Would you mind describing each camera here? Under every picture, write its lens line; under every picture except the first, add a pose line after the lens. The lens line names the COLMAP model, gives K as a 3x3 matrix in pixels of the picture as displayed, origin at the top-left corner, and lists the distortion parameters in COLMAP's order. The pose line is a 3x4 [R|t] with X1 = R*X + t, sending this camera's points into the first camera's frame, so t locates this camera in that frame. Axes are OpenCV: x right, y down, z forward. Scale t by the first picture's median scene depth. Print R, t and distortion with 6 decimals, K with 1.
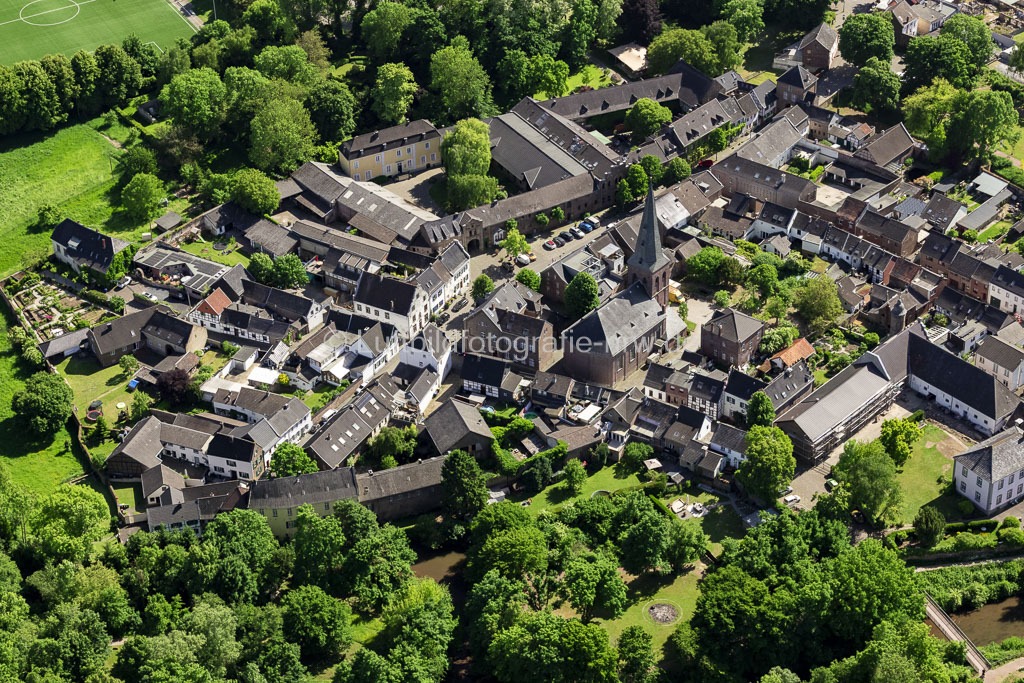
lens RADIAL K [[2297.7, 0, 512.0], [0, 2297.7, 341.5], [0, 0, 1]] dist [0.078832, 0.103747]
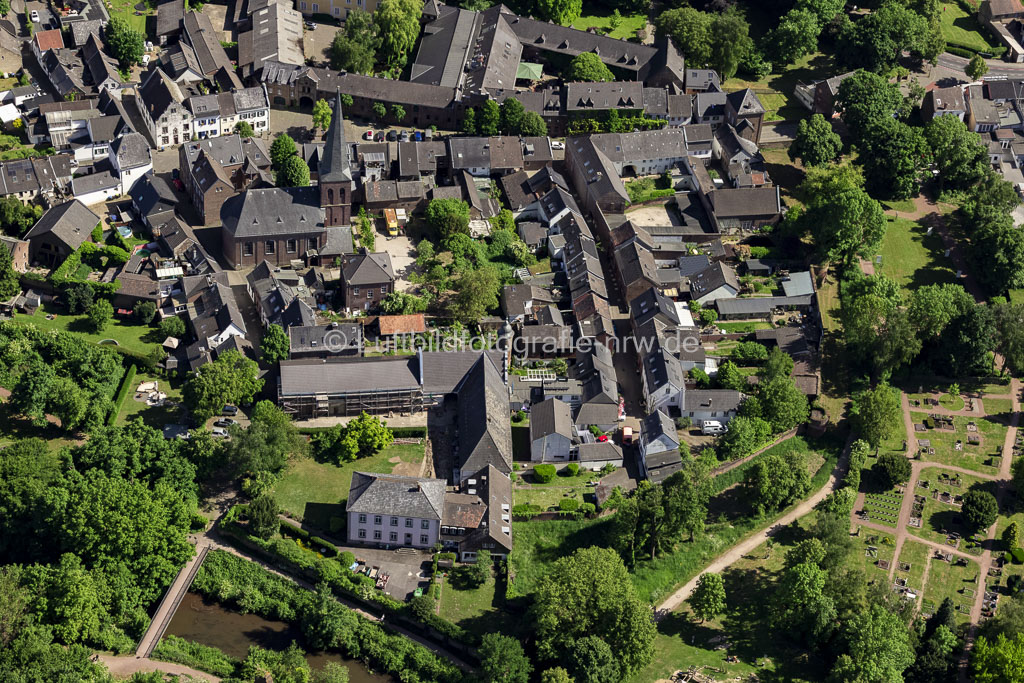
lens RADIAL K [[2178.0, 0, 542.1], [0, 2178.0, 341.5], [0, 0, 1]] dist [0.072821, 0.083892]
pose [[0.779978, 0.453342, -0.431411, 0.563996], [-0.429060, 0.889225, 0.158701, -0.156555], [0.455567, 0.061318, 0.888087, 0.236061]]
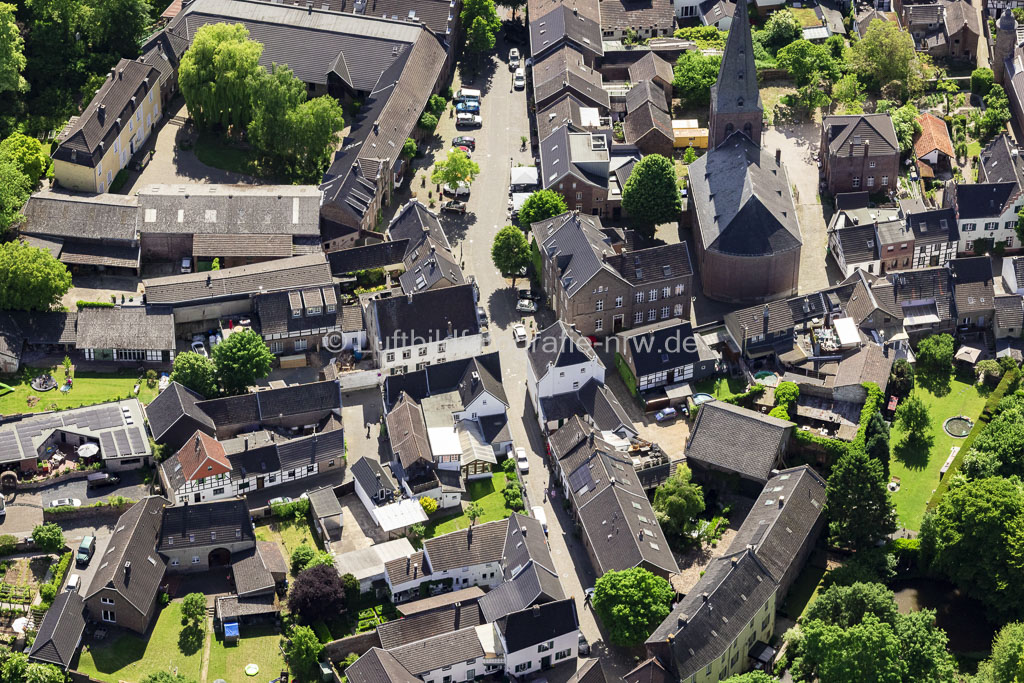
lens RADIAL K [[3621.3, 0, 538.1], [0, 3621.3, 341.7], [0, 0, 1]] dist [-0.100259, 0.462527]
pose [[0.700665, -0.432133, 0.567741, -0.616864], [0.380492, 0.899438, 0.215028, -0.222697], [-0.603568, 0.065358, 0.794628, 0.210559]]
